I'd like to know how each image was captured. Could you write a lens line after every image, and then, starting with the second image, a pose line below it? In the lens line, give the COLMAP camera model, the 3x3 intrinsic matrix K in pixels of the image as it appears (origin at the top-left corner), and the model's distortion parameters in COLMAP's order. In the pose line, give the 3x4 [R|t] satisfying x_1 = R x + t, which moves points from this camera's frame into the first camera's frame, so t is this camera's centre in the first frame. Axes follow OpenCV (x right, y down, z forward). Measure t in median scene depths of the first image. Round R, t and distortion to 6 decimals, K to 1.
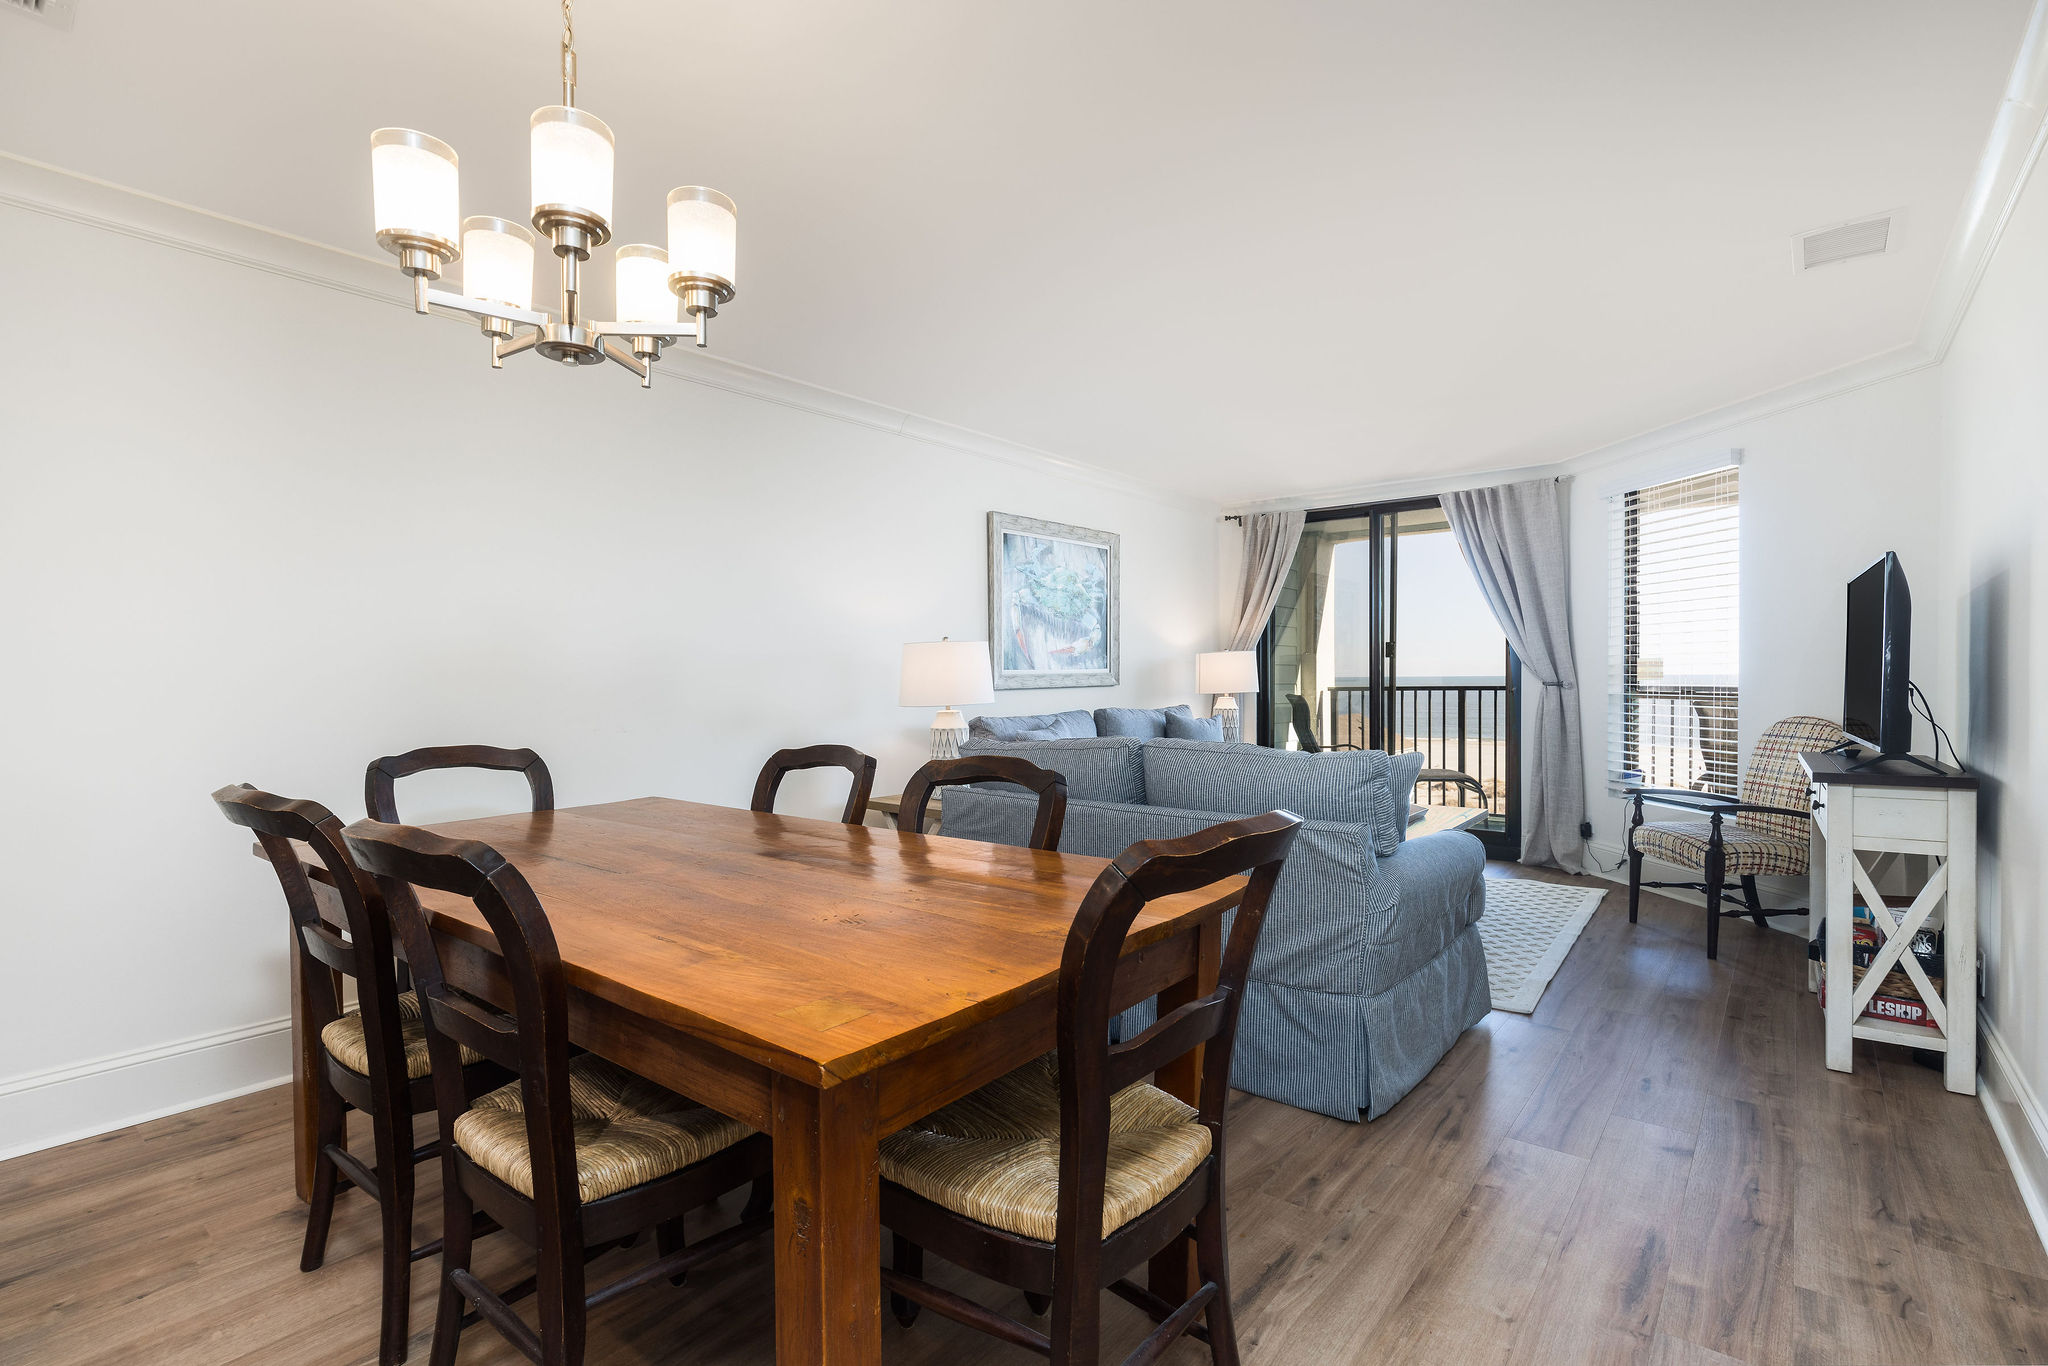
lens RADIAL K [[946.5, 0, 1026.1], [0, 946.5, 688.6], [0, 0, 1]] dist [-0.003494, -0.000416]
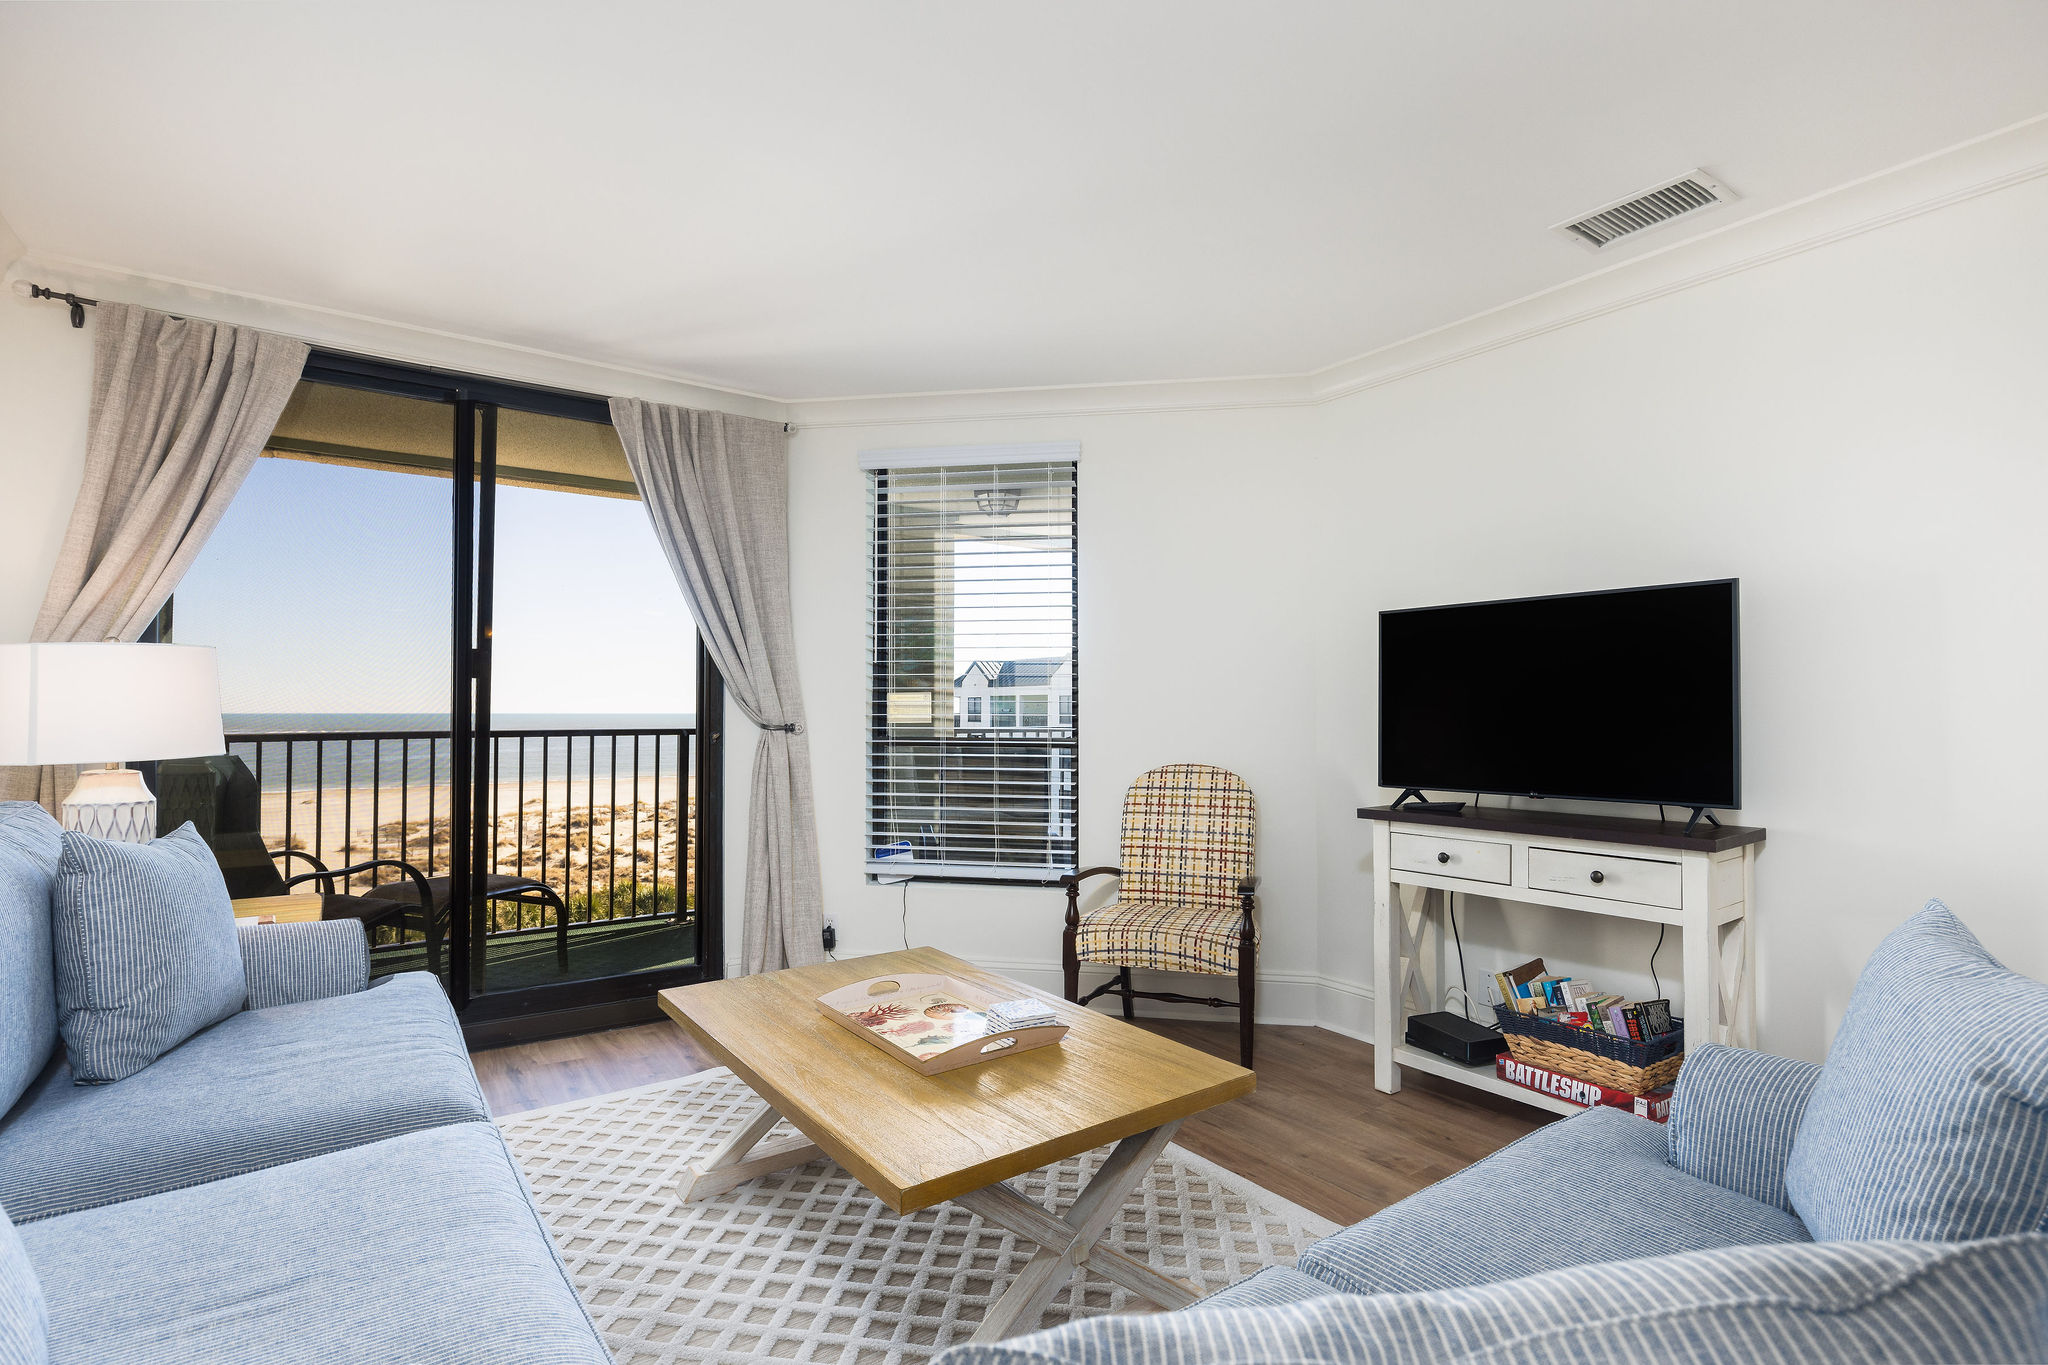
lens RADIAL K [[965.2, 0, 1018.1], [0, 965.2, 697.7], [0, 0, 1]] dist [-0.000364, -0.000036]
pose [[0.278528, 0.017864, 0.960262, -0.056742], [0.004869, 0.999788, -0.020012, -0.010643], [-0.960416, 0.010249, 0.278382, 0.641416]]
